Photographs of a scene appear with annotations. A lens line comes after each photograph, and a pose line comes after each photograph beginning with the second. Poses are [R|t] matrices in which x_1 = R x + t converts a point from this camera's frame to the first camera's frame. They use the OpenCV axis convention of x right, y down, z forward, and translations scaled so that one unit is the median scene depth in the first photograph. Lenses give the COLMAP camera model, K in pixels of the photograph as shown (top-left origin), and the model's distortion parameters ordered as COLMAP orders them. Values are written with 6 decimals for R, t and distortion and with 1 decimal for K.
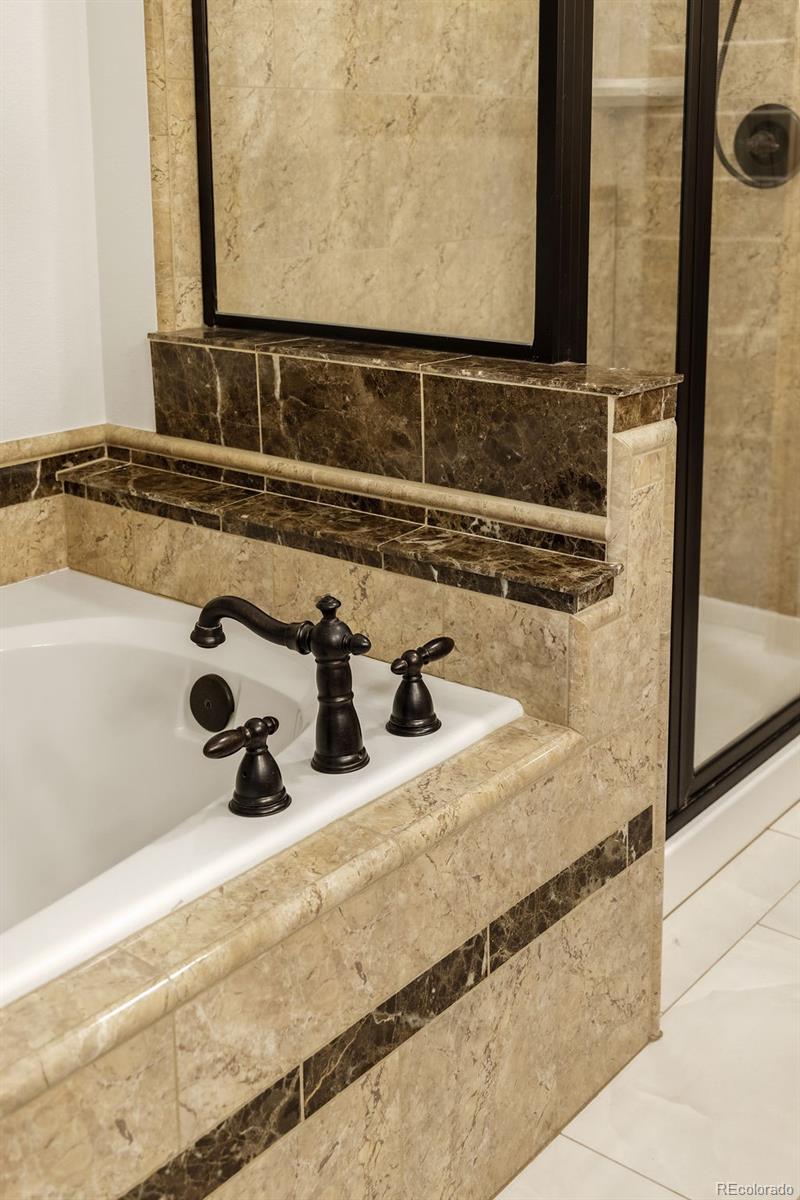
lens RADIAL K [[1435.7, 0, 417.4], [0, 1435.7, 429.4], [0, 0, 1]] dist [0.002718, 0.000000]
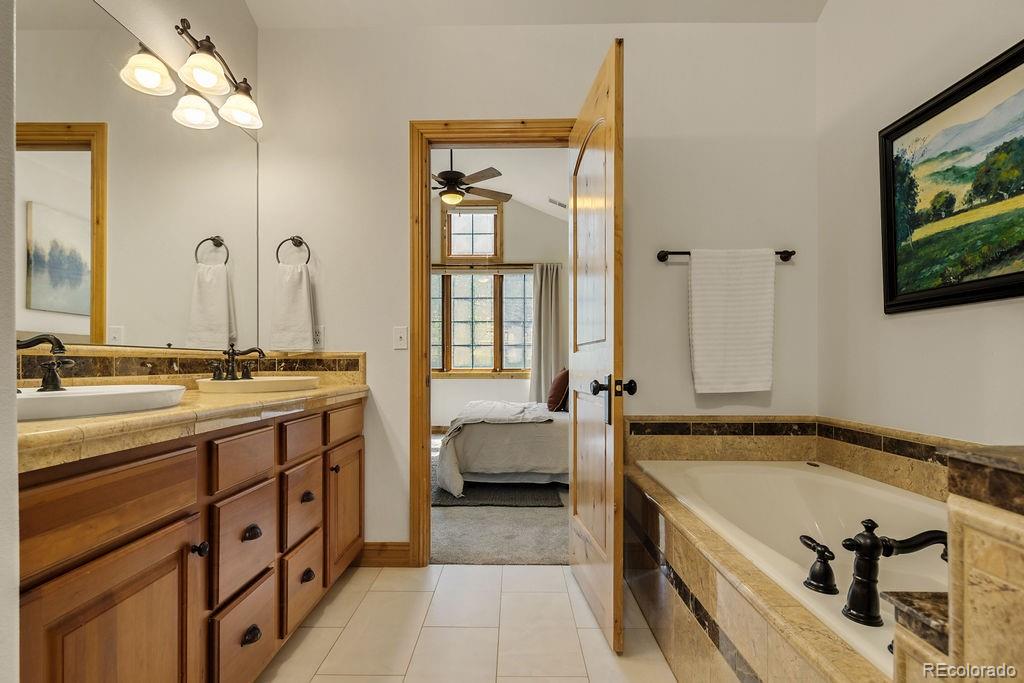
lens RADIAL K [[501.3, 0, 511.5], [0, 501.3, 367.8], [0, 0, 1]] dist [0.007597, -0.004985]
pose [[-0.790553, 0.009598, -0.612318, 0.552069], [-0.120792, 0.977790, 0.171279, -0.098150], [0.600362, 0.209368, -0.771835, 0.979815]]
